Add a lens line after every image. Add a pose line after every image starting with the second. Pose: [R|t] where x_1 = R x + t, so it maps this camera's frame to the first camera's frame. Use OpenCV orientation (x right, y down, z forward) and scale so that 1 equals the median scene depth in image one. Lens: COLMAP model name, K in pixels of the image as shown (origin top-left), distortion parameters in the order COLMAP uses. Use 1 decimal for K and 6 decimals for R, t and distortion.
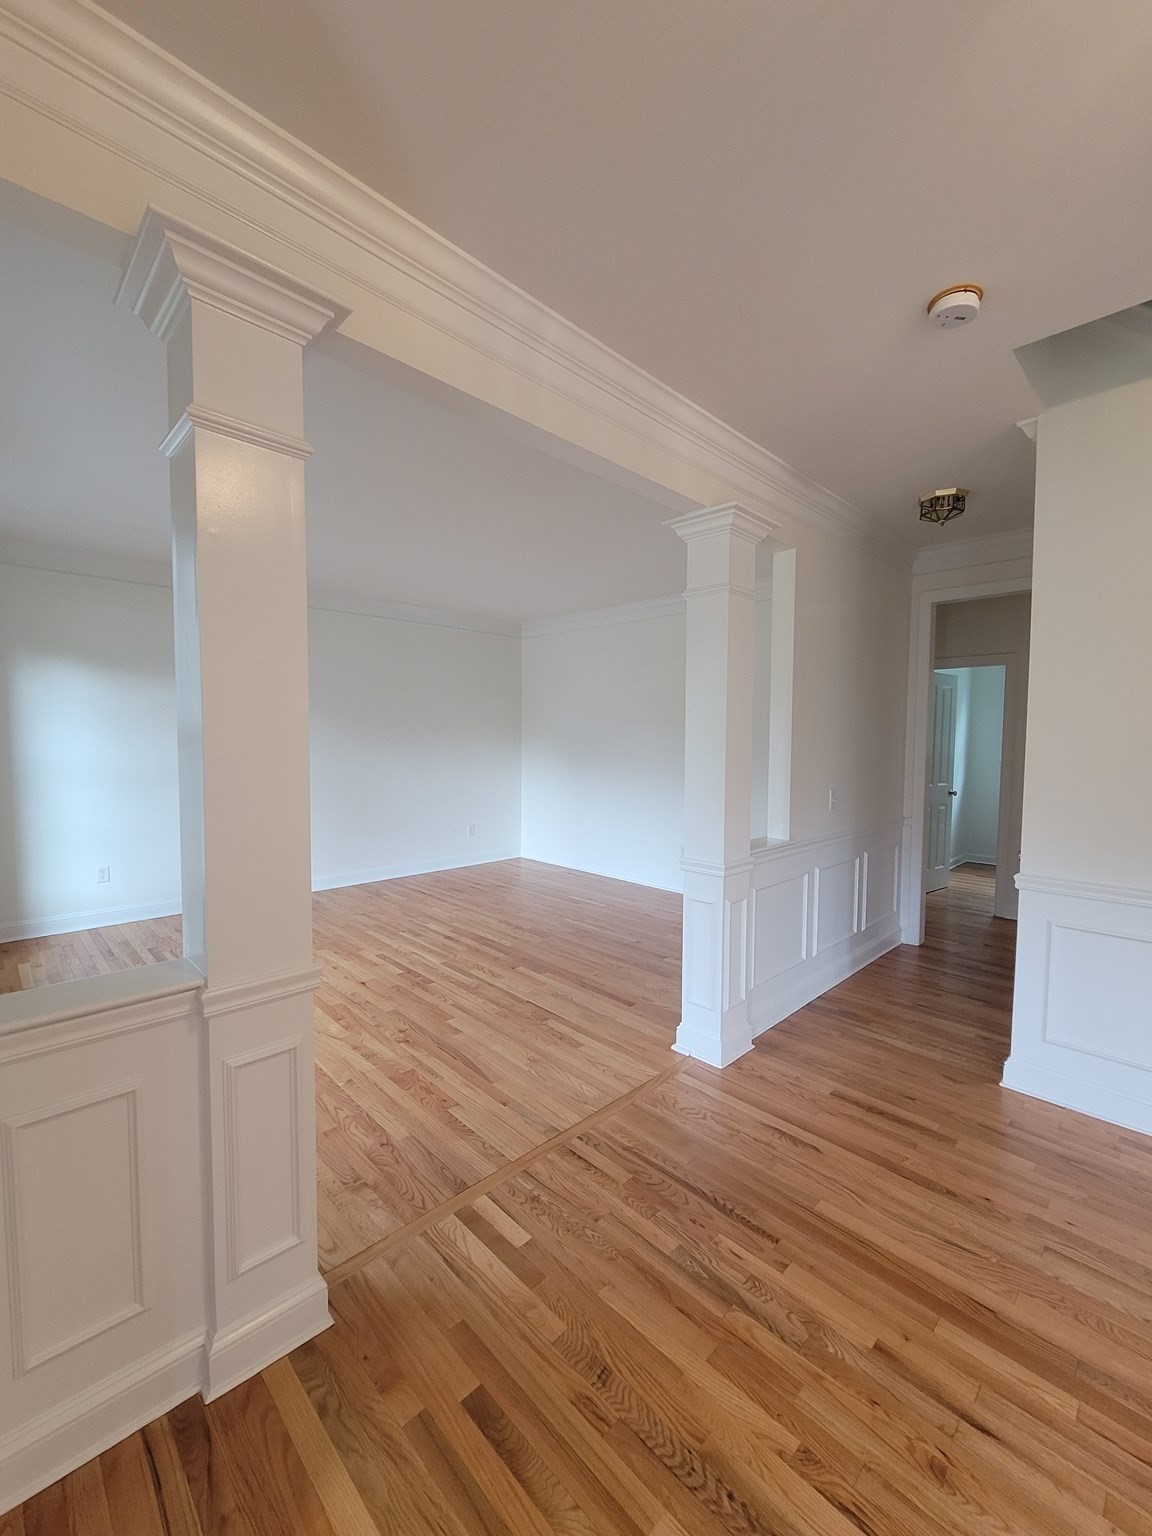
lens RADIAL K [[626.2, 0, 588.8], [0, 626.2, 769.6], [0, 0, 1]] dist [-0.002117, -0.000055]
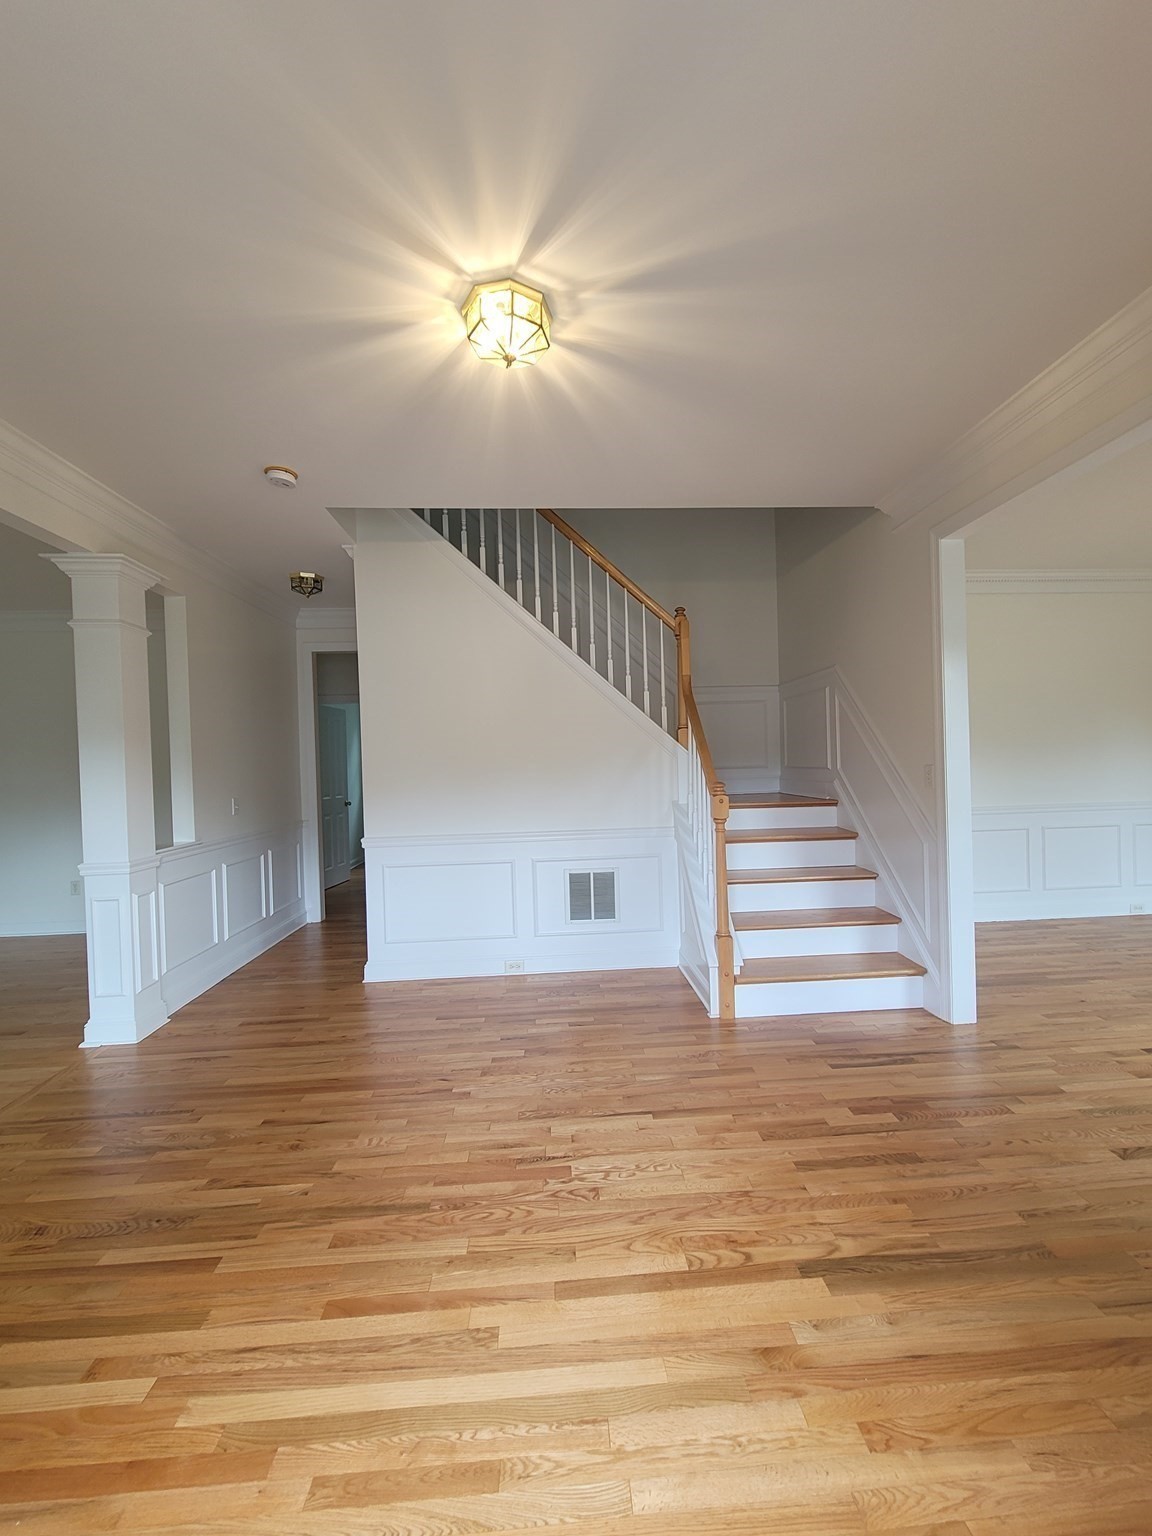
lens RADIAL K [[626.2, 0, 592.3], [0, 626.2, 767.3], [0, 0, 1]] dist [-0.002117, -0.000055]
pose [[0.652439, -0.032329, 0.757152, -0.097950], [0.074318, 0.997003, -0.021470, 0.069958], [-0.754189, 0.070278, 0.652886, -0.425811]]
